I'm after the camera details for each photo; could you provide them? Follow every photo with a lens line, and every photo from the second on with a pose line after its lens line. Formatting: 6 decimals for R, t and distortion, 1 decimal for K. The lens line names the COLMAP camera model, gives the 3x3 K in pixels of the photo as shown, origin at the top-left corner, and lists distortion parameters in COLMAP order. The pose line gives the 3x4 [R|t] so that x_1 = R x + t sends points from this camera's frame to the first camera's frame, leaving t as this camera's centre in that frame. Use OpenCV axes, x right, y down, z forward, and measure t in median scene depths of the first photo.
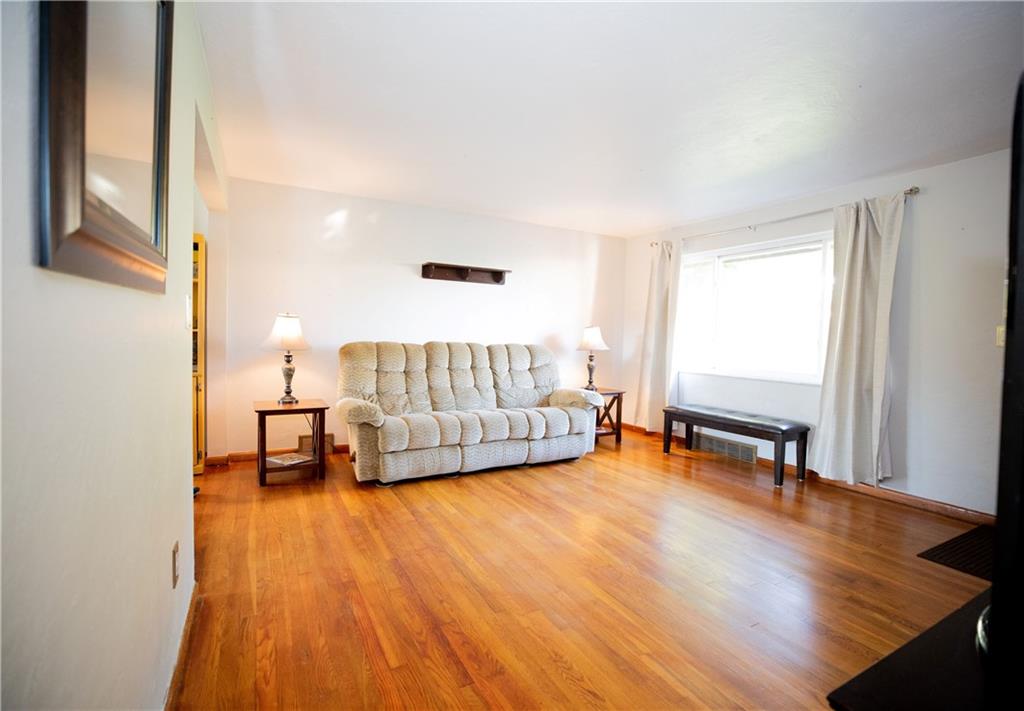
lens RADIAL K [[472.1, 0, 512.3], [0, 472.1, 355.8], [0, 0, 1]] dist [-0.001399, -0.000162]
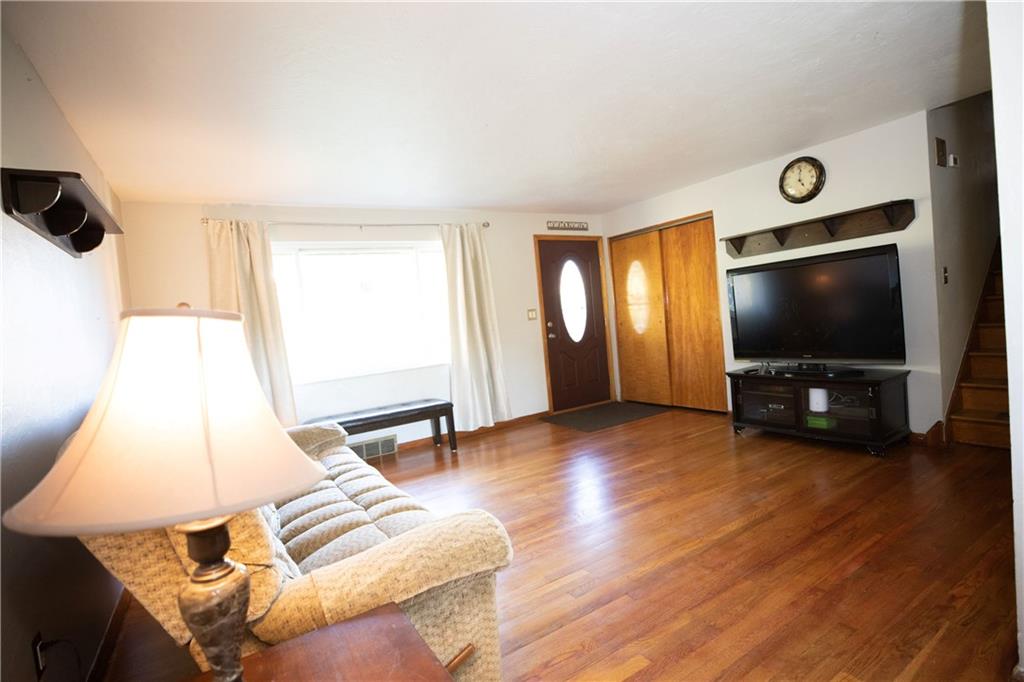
lens RADIAL K [[470.4, 0, 509.0], [0, 470.4, 343.4], [0, 0, 1]] dist [0.000304, 0.002132]
pose [[-0.043325, -0.069822, 0.996618, -1.248837], [0.128647, 0.988860, 0.074871, -0.149834], [-0.990744, 0.131456, -0.033861, 1.629496]]
